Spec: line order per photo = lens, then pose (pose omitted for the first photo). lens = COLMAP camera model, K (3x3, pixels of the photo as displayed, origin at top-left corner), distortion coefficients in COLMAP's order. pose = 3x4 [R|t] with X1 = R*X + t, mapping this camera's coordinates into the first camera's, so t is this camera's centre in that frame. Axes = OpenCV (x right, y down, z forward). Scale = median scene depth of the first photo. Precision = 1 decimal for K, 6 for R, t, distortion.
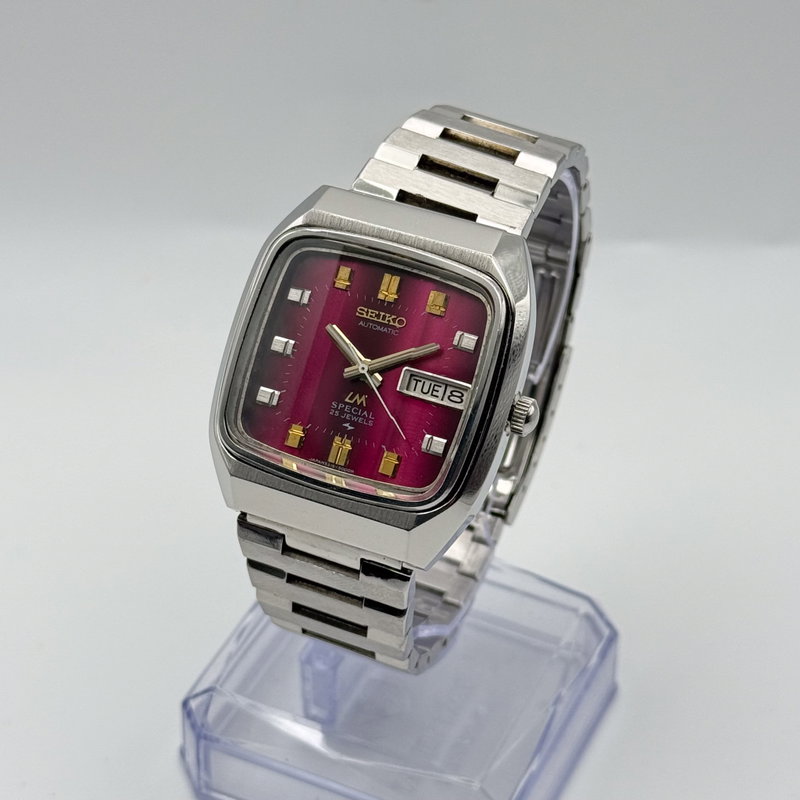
lens RADIAL K [[2191.4, 0, 400.0], [0, 2191.4, 400.0], [0, 0, 1]] dist [0.000704, -0.151278]
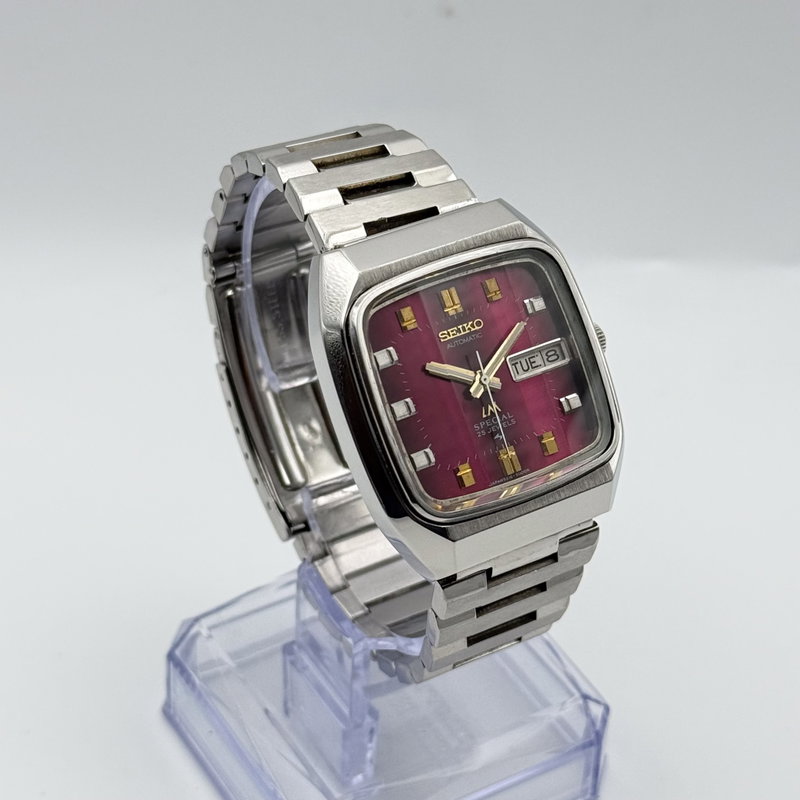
lens RADIAL K [[2191.4, 0, 400.0], [0, 2191.4, 400.0], [0, 0, 1]] dist [0.000704, -0.151278]
pose [[0.564301, -0.509362, 0.649703, -0.695351], [0.491218, 0.839670, 0.231647, -0.257981], [-0.663528, 0.188427, 0.724034, 0.294128]]
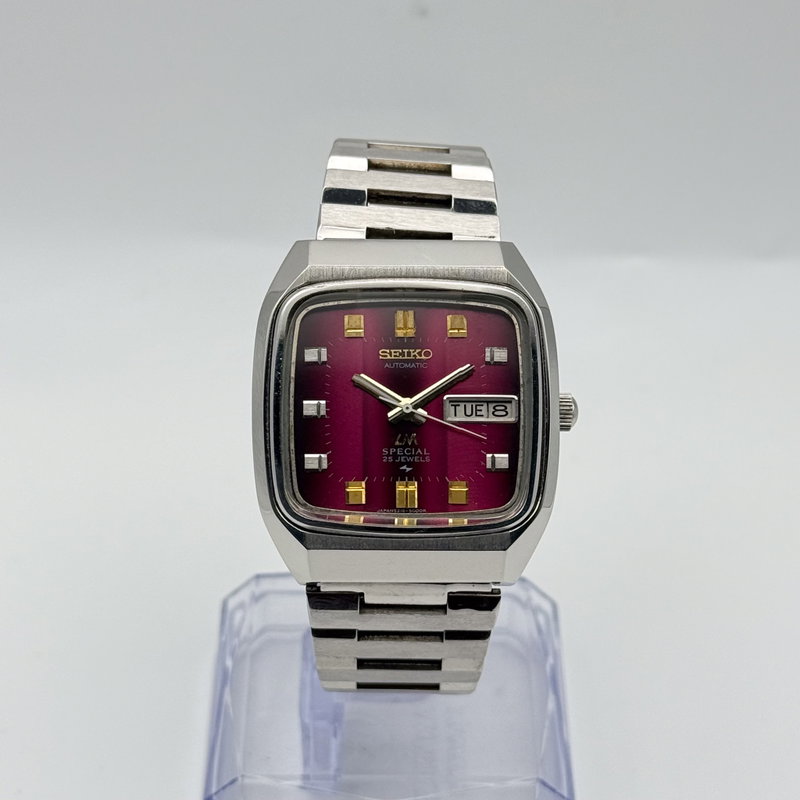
lens RADIAL K [[2191.4, 0, 400.0], [0, 2191.4, 400.0], [0, 0, 1]] dist [0.000704, -0.151278]
pose [[0.907049, -0.260035, 0.331126, -0.346082], [0.259779, 0.964578, 0.045880, -0.064028], [-0.331327, 0.044404, 0.942470, 0.062045]]
